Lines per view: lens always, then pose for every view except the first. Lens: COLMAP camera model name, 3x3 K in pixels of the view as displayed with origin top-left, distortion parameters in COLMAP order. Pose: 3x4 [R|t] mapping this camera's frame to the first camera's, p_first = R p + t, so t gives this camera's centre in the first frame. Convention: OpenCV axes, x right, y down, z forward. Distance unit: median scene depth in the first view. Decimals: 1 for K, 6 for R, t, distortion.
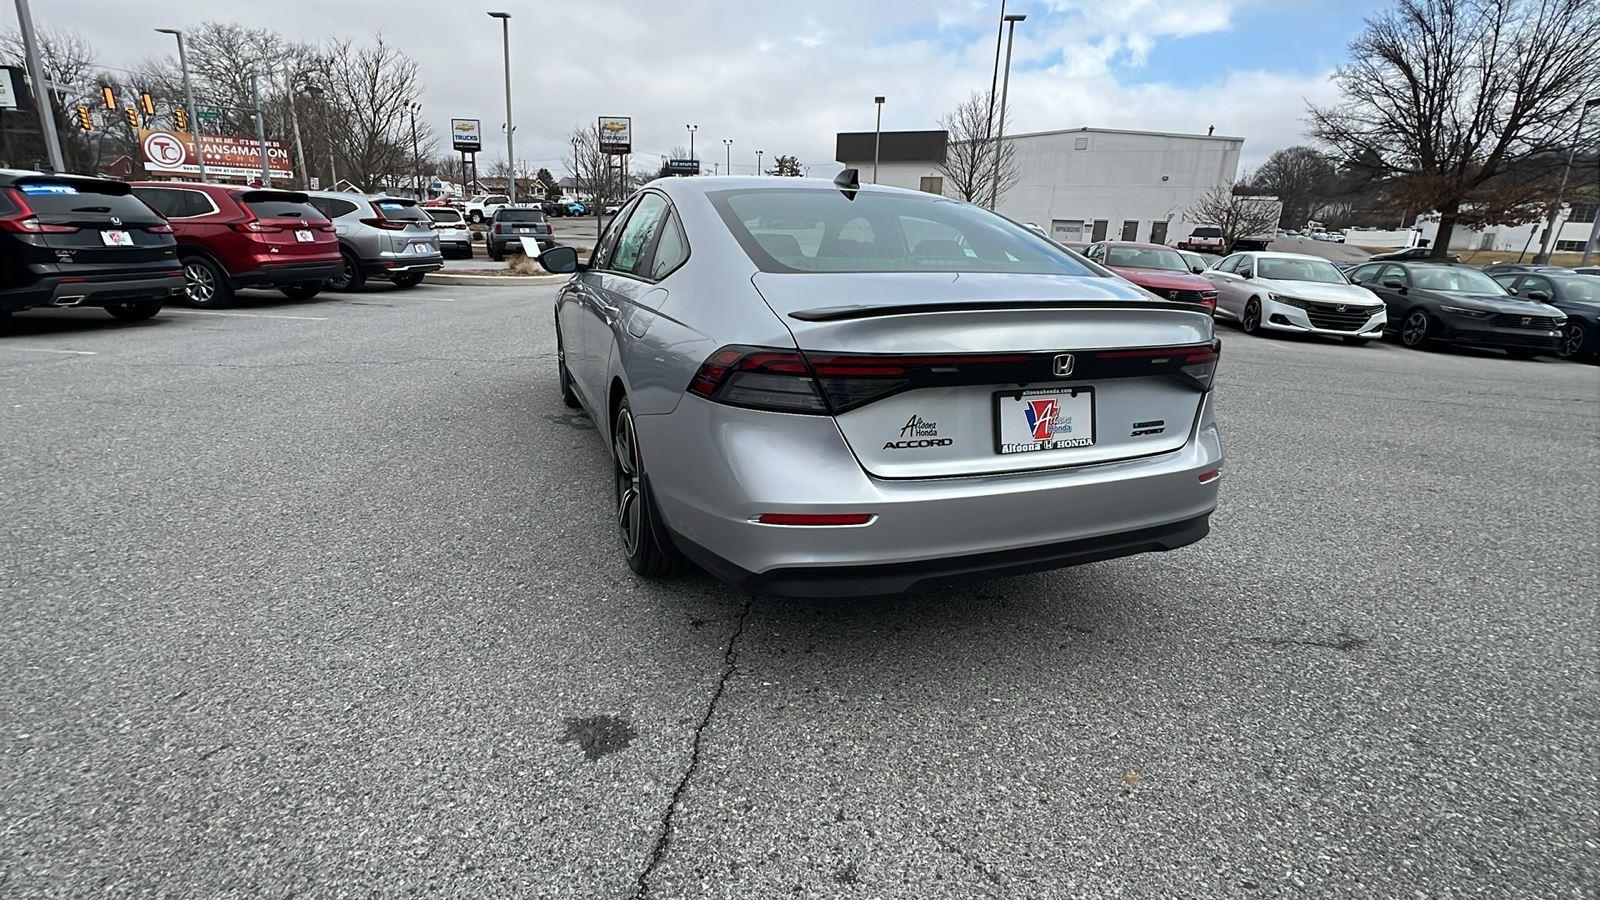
lens RADIAL K [[734.4, 0, 796.4], [0, 734.4, 445.5], [0, 0, 1]] dist [-0.001537, 0.000106]
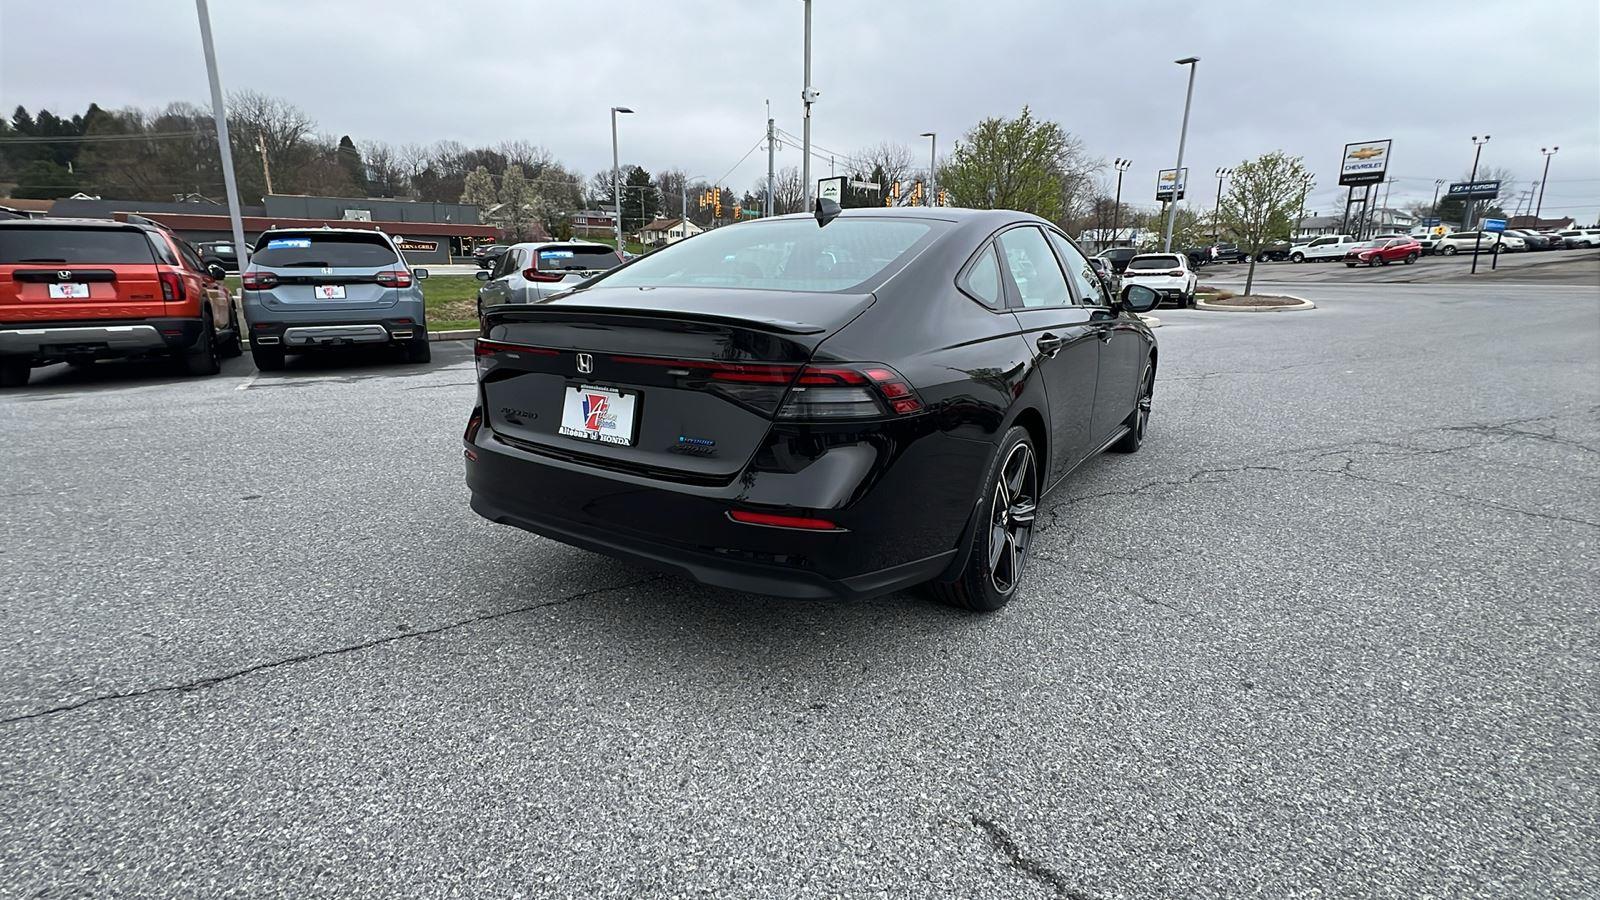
lens RADIAL K [[735.3, 0, 796.3], [0, 735.3, 446.1], [0, 0, 1]] dist [-0.002224, 0.000639]
pose [[0.636726, 0.148526, -0.756651, 0.141461], [-0.195898, 0.980237, 0.027565, -0.006107], [0.745791, 0.130675, 0.653238, 0.050268]]
